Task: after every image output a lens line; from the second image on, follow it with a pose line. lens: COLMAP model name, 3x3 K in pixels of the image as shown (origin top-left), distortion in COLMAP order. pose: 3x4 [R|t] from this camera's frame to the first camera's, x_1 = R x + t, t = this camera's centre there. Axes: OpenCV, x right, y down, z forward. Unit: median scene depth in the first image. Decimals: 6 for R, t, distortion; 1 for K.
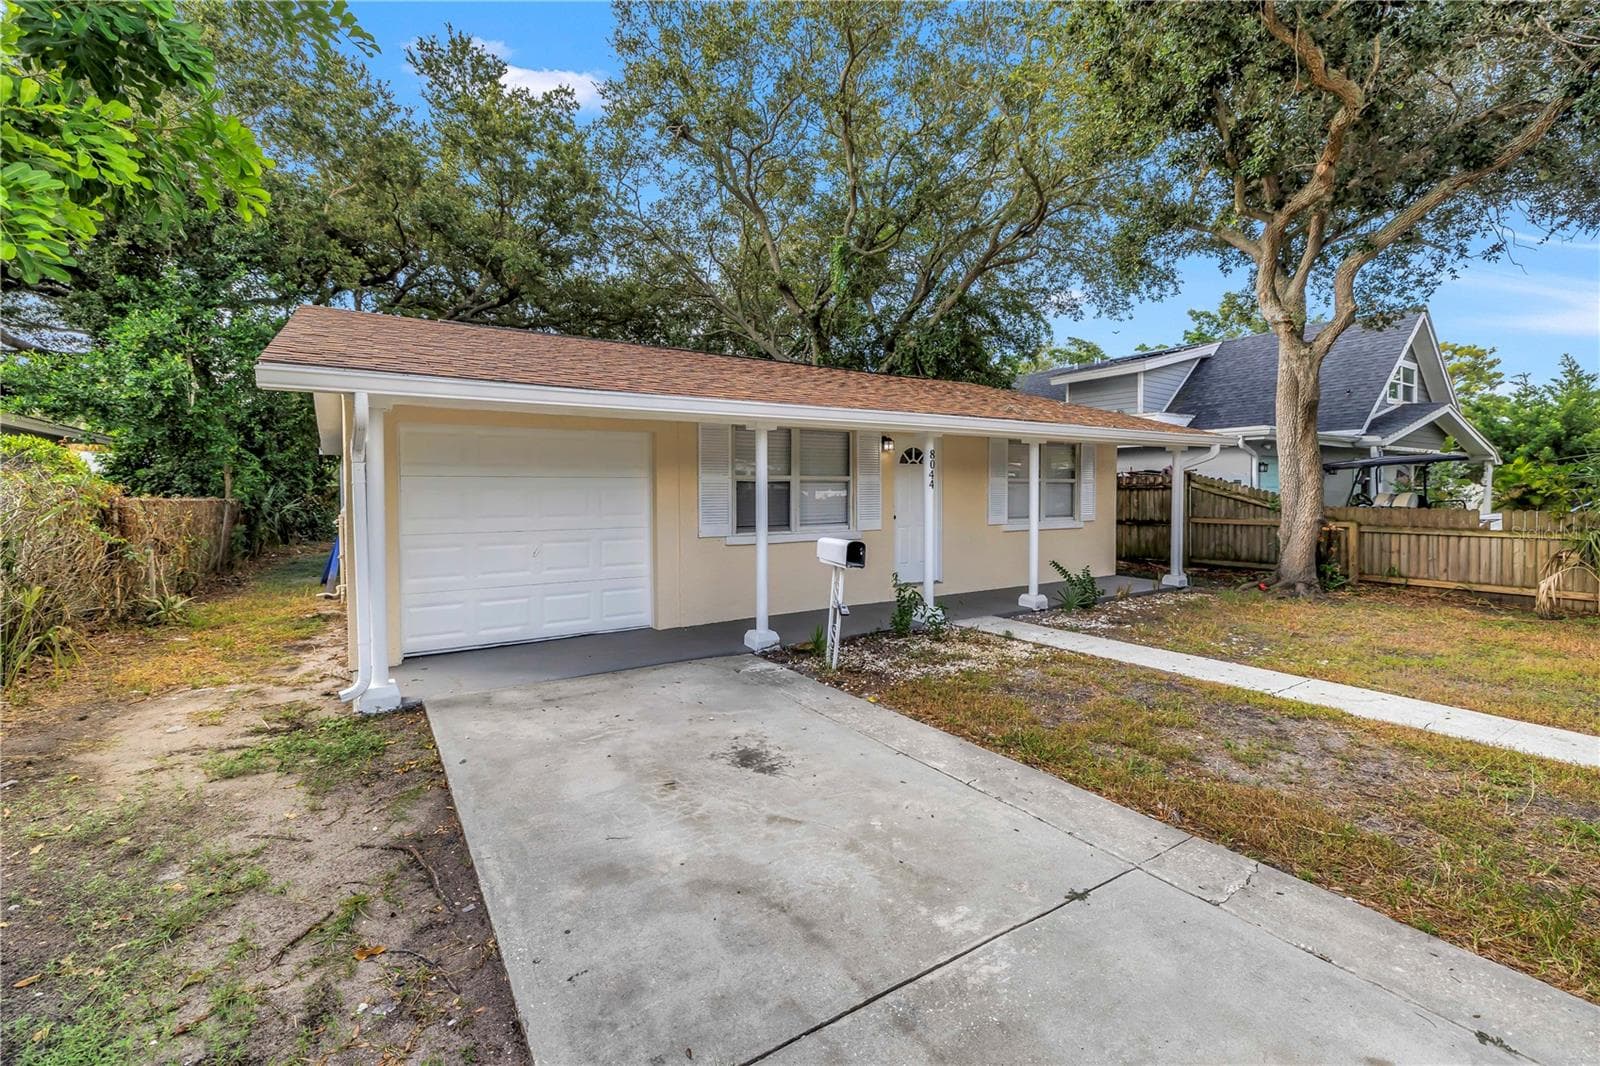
lens RADIAL K [[688.7, 0, 794.7], [0, 688.7, 519.7], [0, 0, 1]] dist [-0.002676, -0.000404]
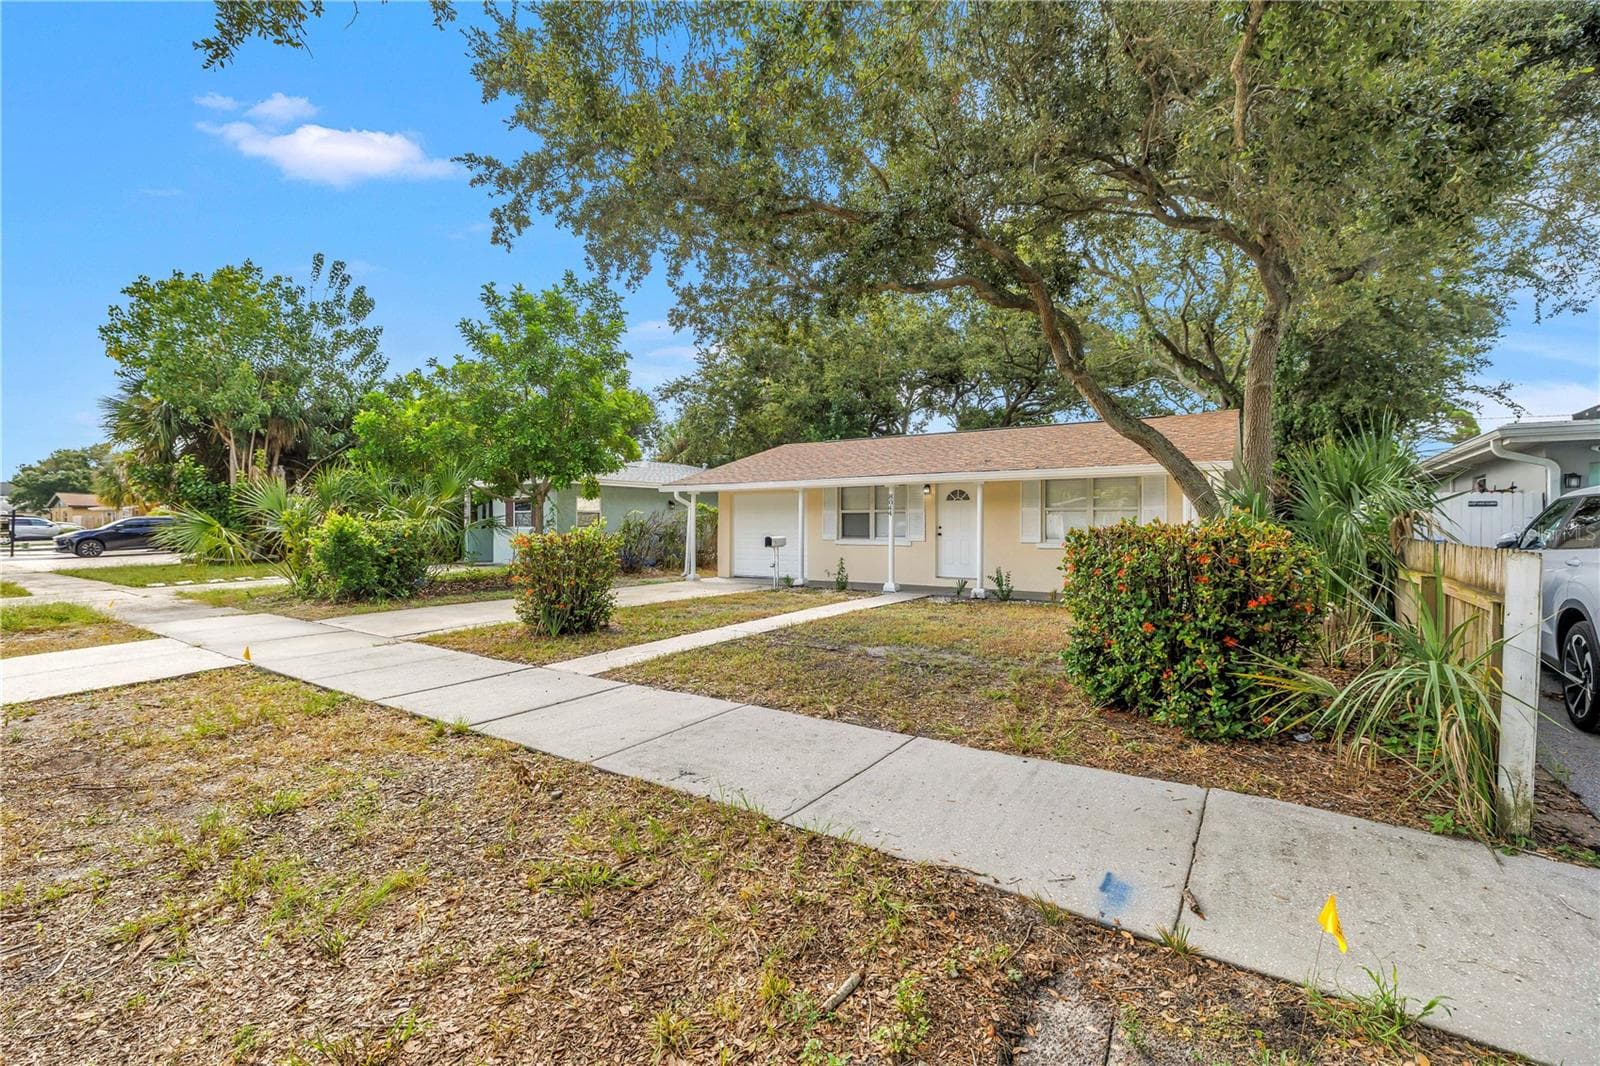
lens RADIAL K [[688.7, 0, 794.7], [0, 688.7, 519.7], [0, 0, 1]] dist [-0.002676, -0.000404]
pose [[0.408841, -0.004073, -0.912596, 1.478391], [-0.042135, 0.998839, -0.023335, 0.014548], [0.911632, 0.047992, 0.408195, 0.037932]]
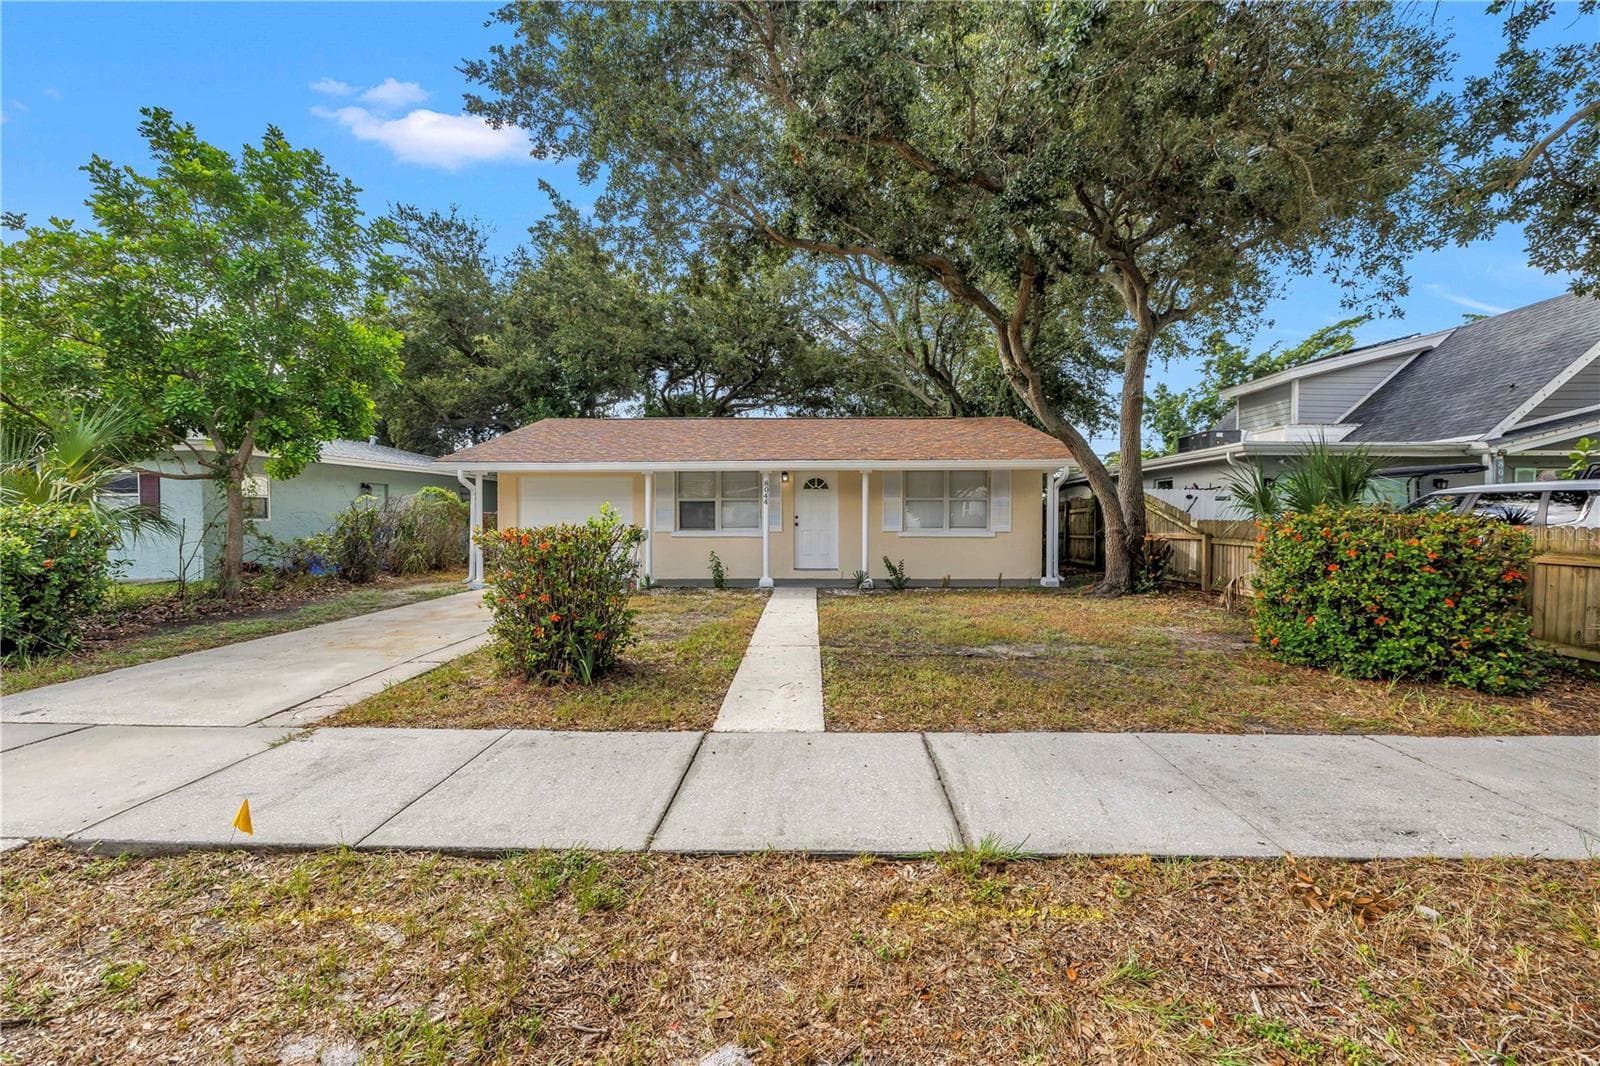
lens RADIAL K [[688.1, 0, 796.4], [0, 688.1, 530.7], [0, 0, 1]] dist [0.001004, -0.000244]
pose [[0.835719, 0.012604, -0.549012, 0.990639], [-0.024295, 0.999606, -0.014033, 0.032580], [0.548619, 0.025066, 0.835697, -0.280543]]
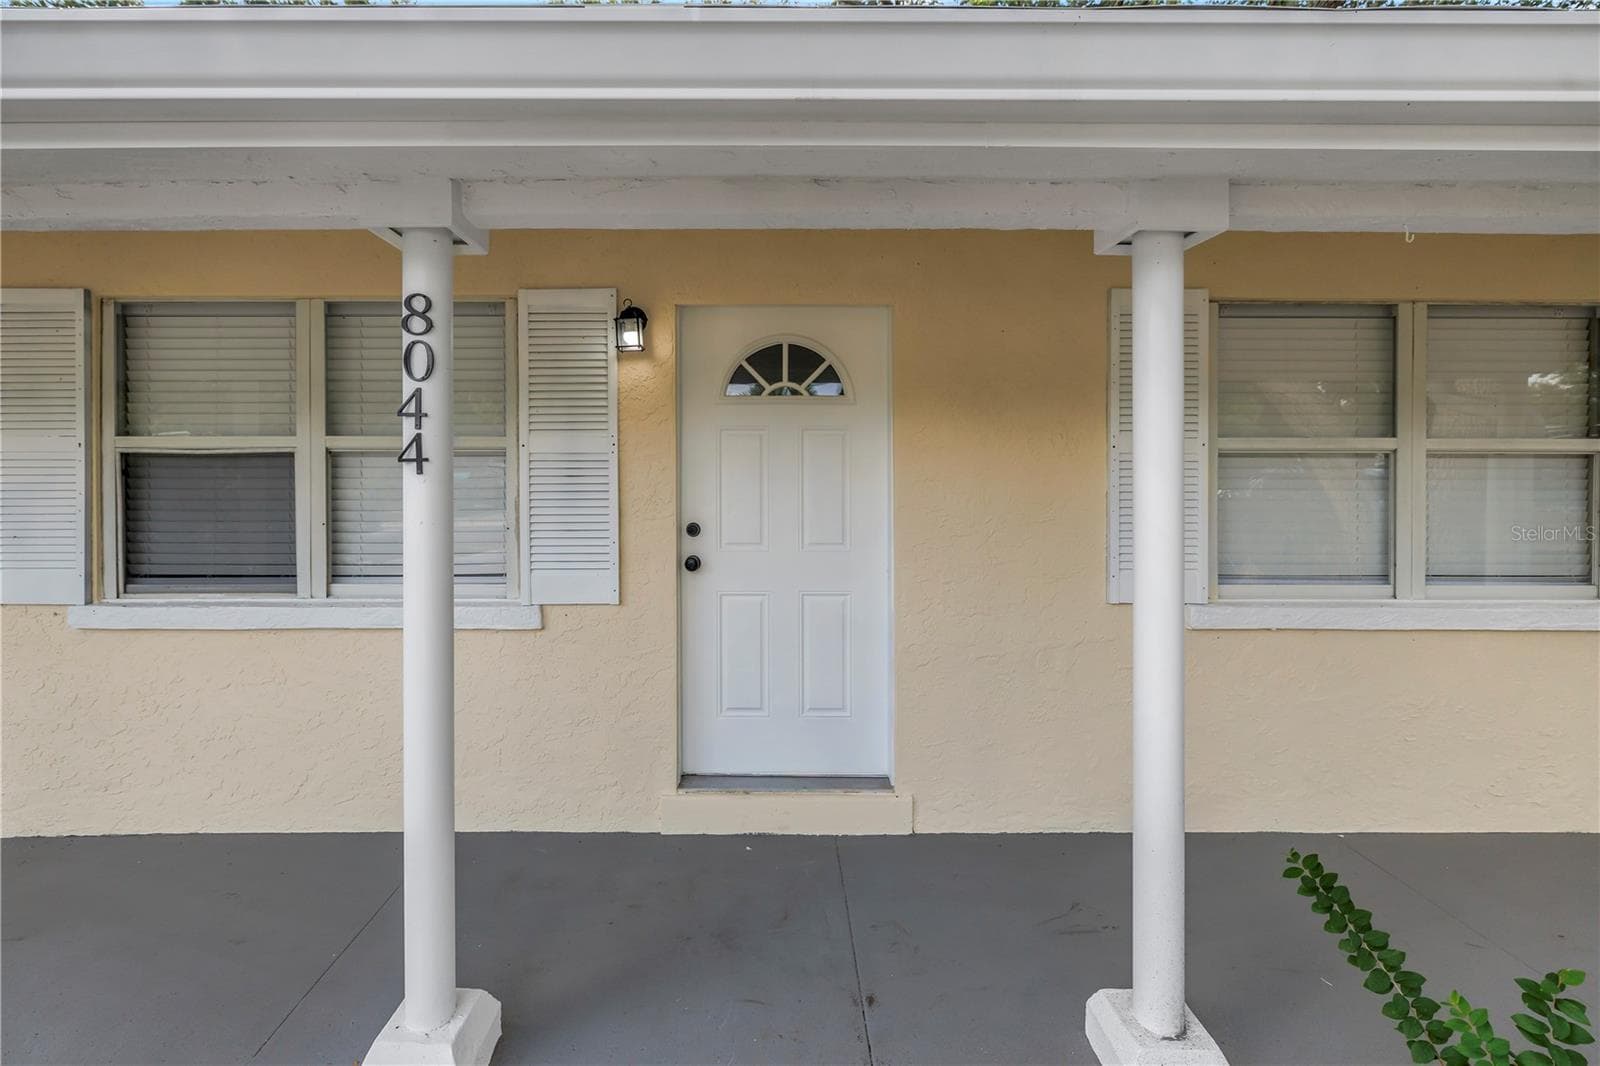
lens RADIAL K [[683.6, 0, 769.1], [0, 683.6, 480.0], [0, 0, 1]] dist [0.000257, -0.000014]
pose [[0.856178, 0.007441, -0.516628, 0.340678], [-0.026203, 0.999235, -0.029034, -0.033979], [0.516017, 0.038395, 0.855717, 0.750629]]
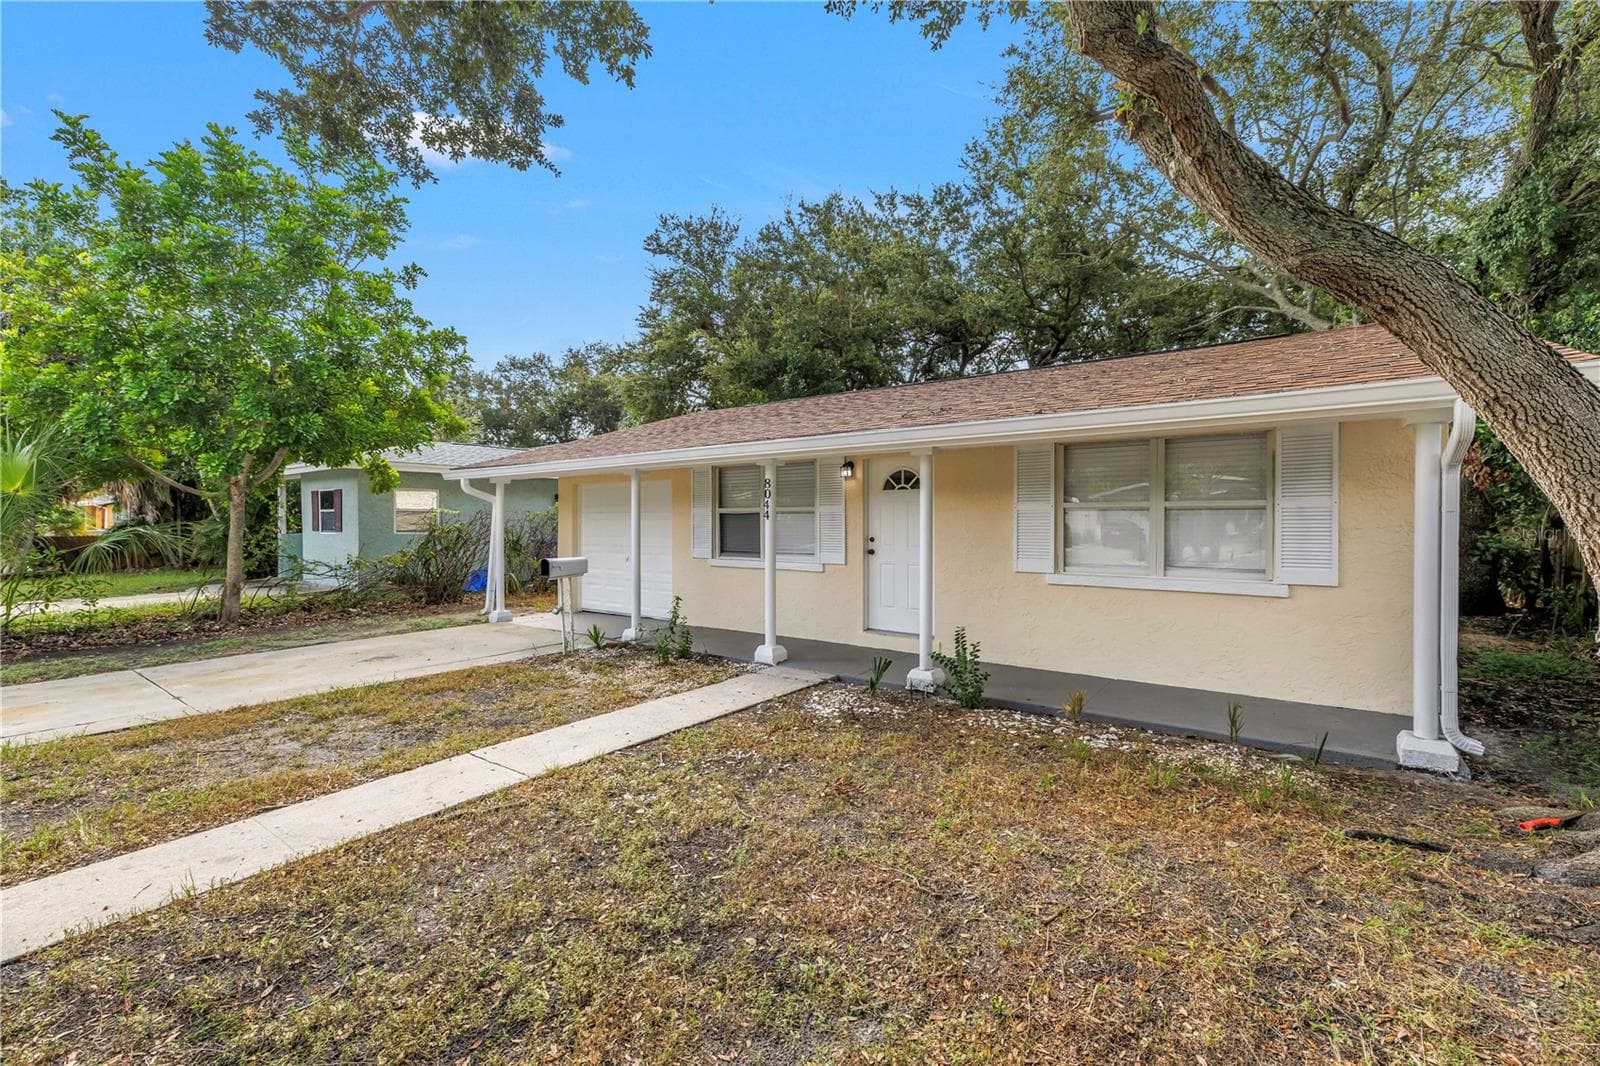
lens RADIAL K [[688.7, 0, 794.7], [0, 688.7, 519.7], [0, 0, 1]] dist [-0.002676, -0.000404]
pose [[0.364393, 0.003168, -0.931240, 0.934715], [-0.039700, 0.999138, -0.012136, -0.029748], [0.930399, 0.041392, 0.364204, 0.591589]]
